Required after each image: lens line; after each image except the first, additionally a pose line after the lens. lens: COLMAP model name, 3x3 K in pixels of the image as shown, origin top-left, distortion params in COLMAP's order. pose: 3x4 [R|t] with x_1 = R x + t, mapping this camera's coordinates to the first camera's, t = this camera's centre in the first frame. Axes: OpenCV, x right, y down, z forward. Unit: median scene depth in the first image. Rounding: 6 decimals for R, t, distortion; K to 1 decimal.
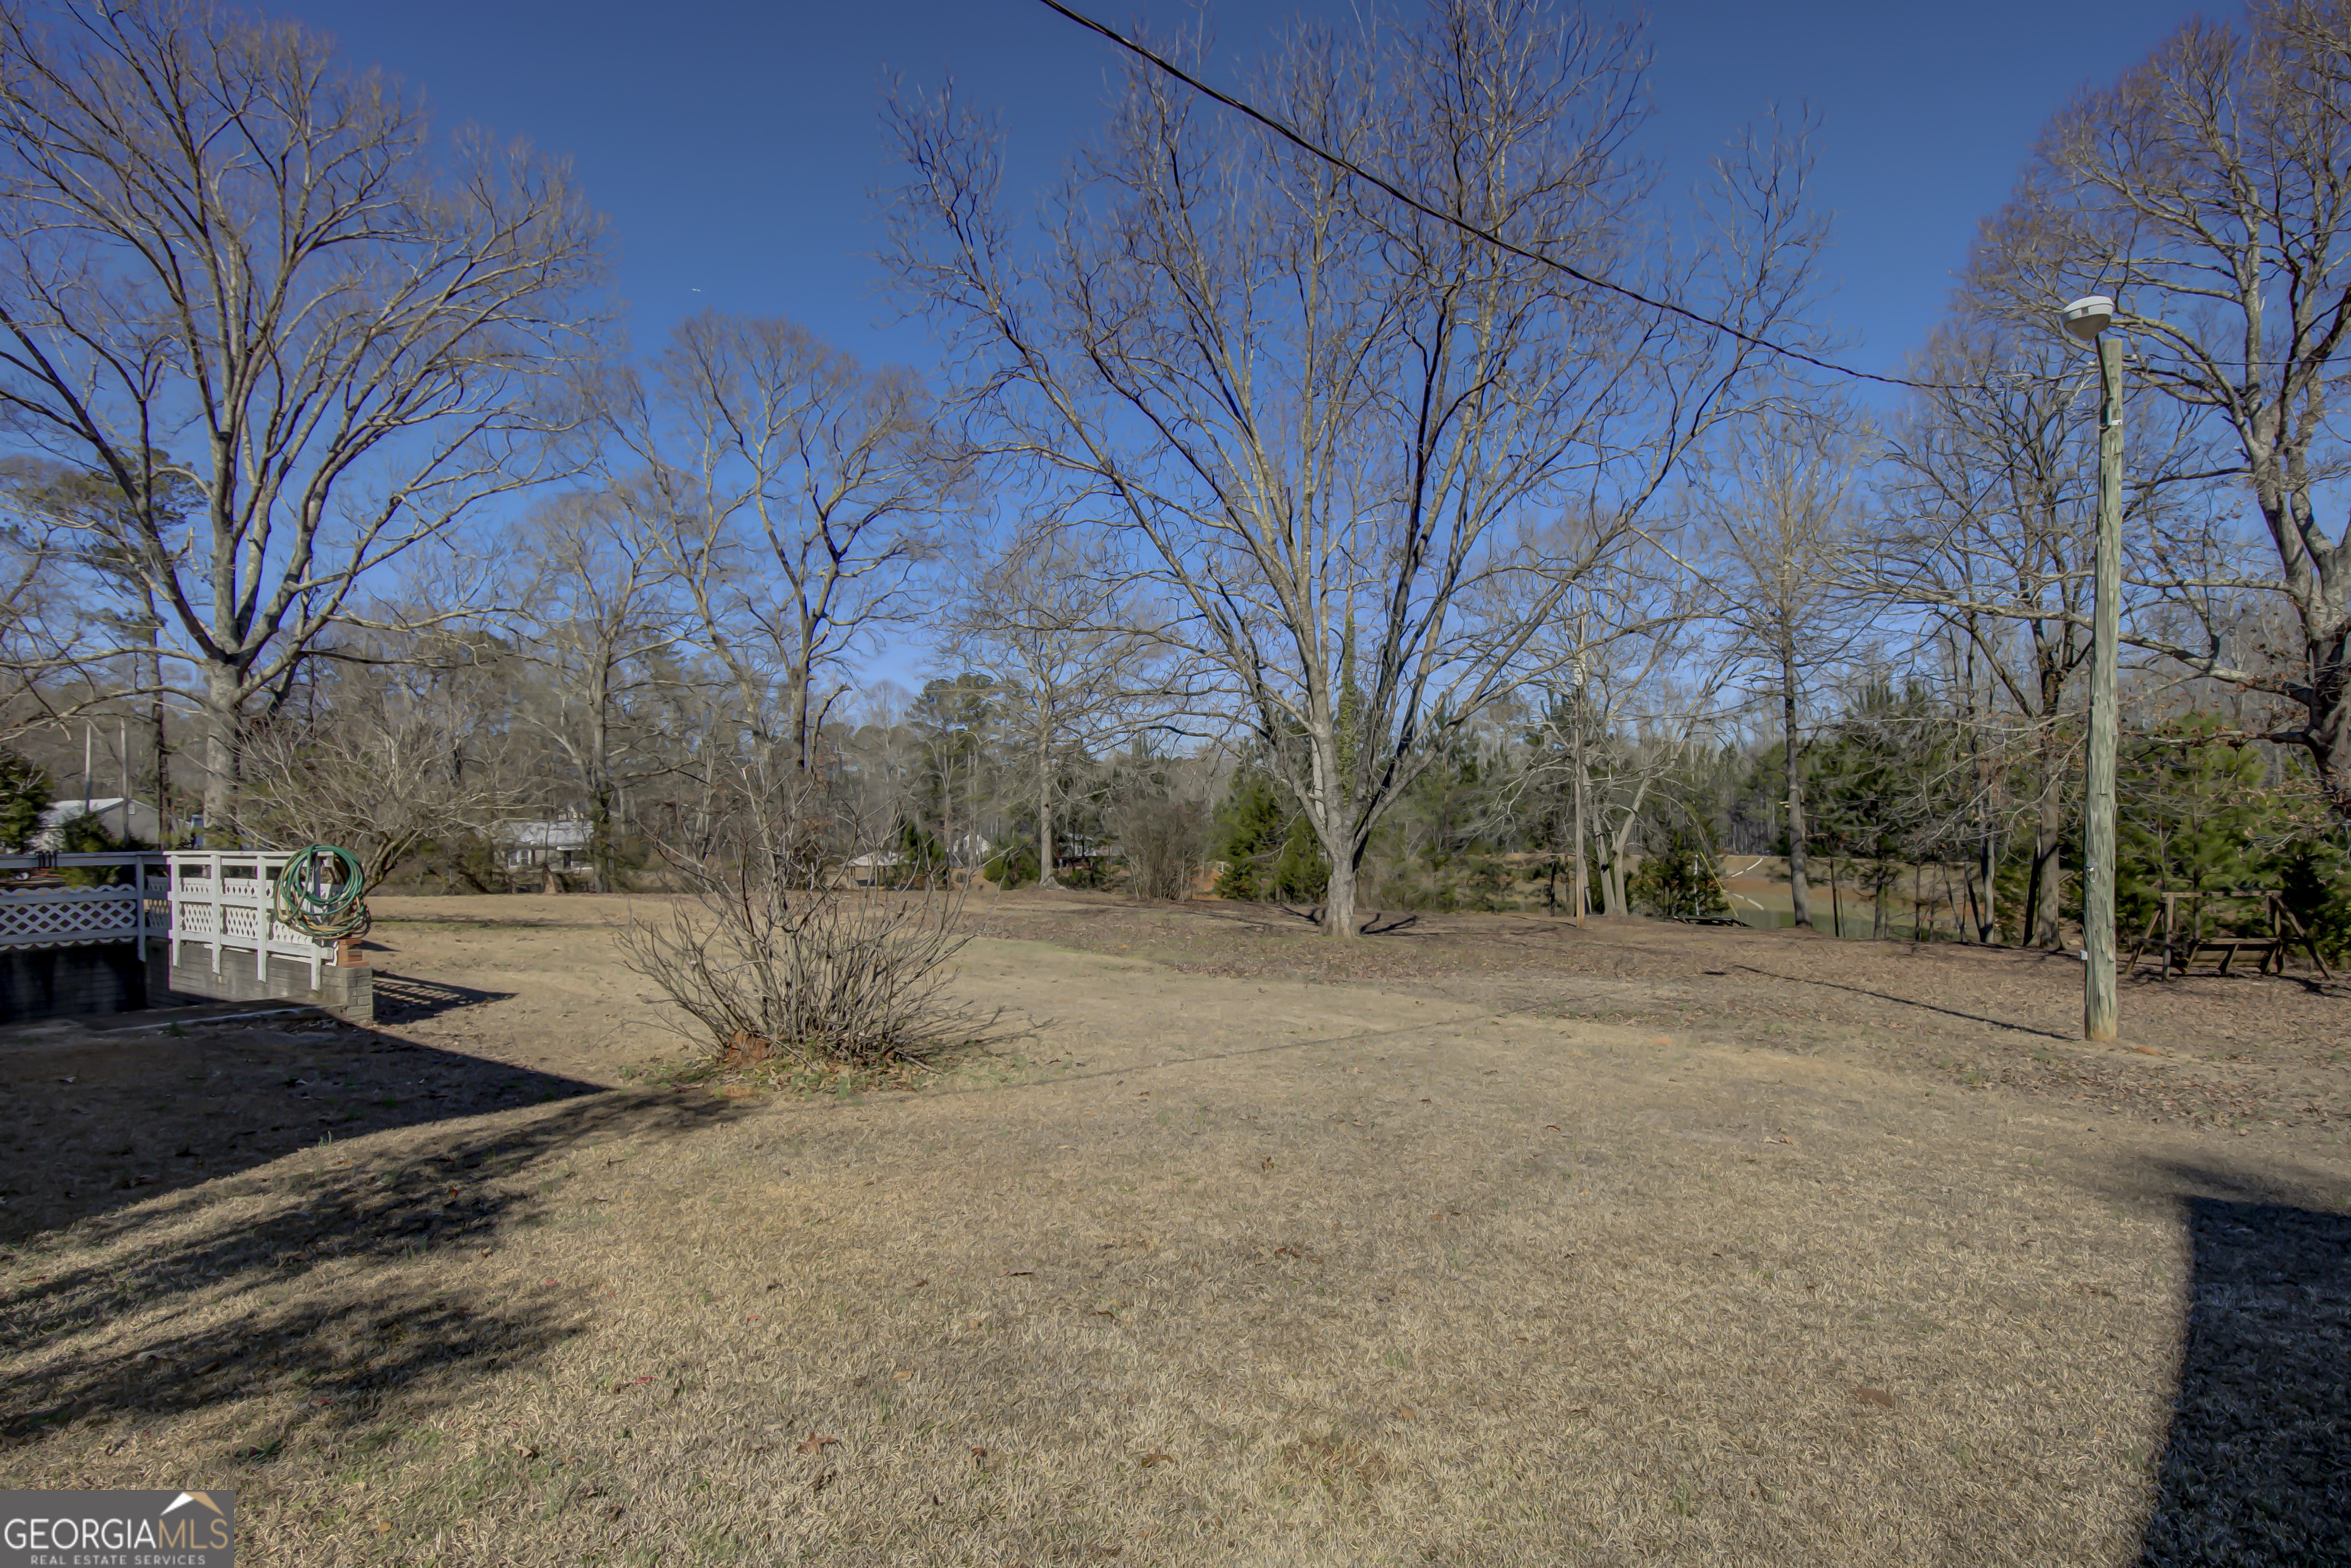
lens RADIAL K [[1116.4, 0, 1177.9], [0, 1116.4, 818.9], [0, 0, 1]] dist [-0.000302, 0.000478]
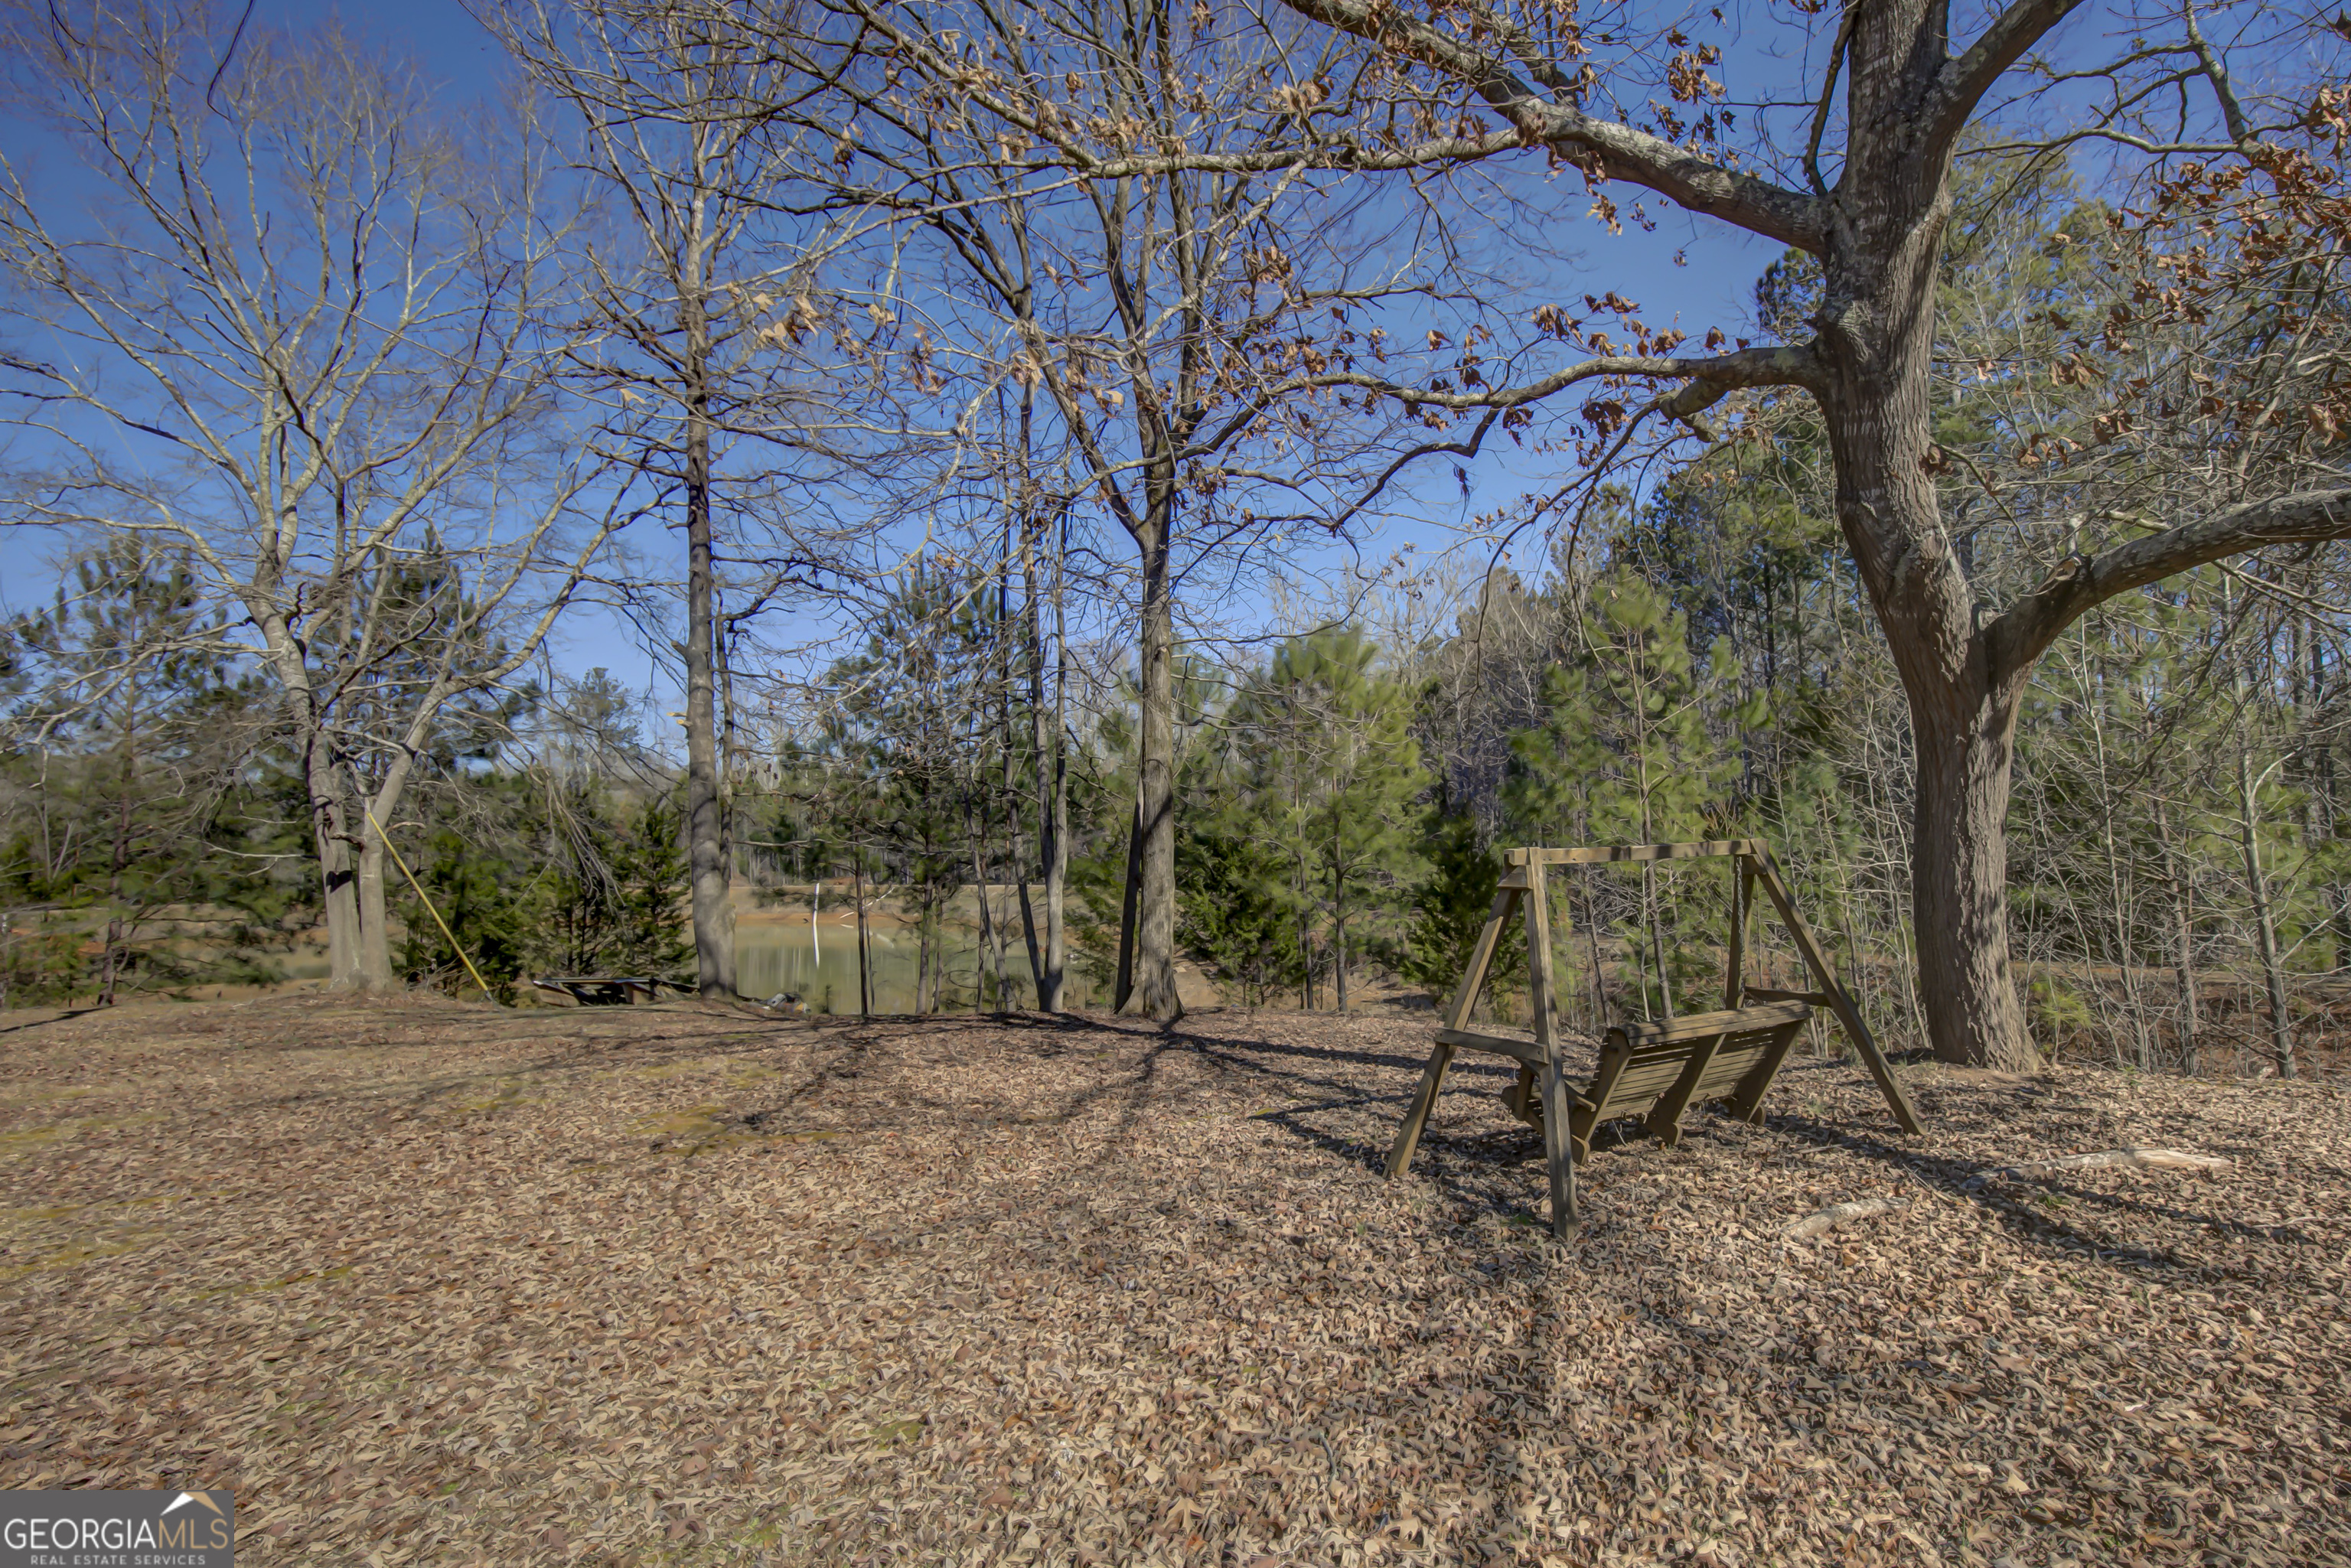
lens RADIAL K [[1116.4, 0, 1177.9], [0, 1116.4, 818.9], [0, 0, 1]] dist [-0.000302, 0.000478]
pose [[0.774995, 0.022575, 0.631563, 0.459533], [0.002473, 0.999246, -0.038753, 0.047886], [-0.631962, 0.031595, 0.774355, 0.592265]]
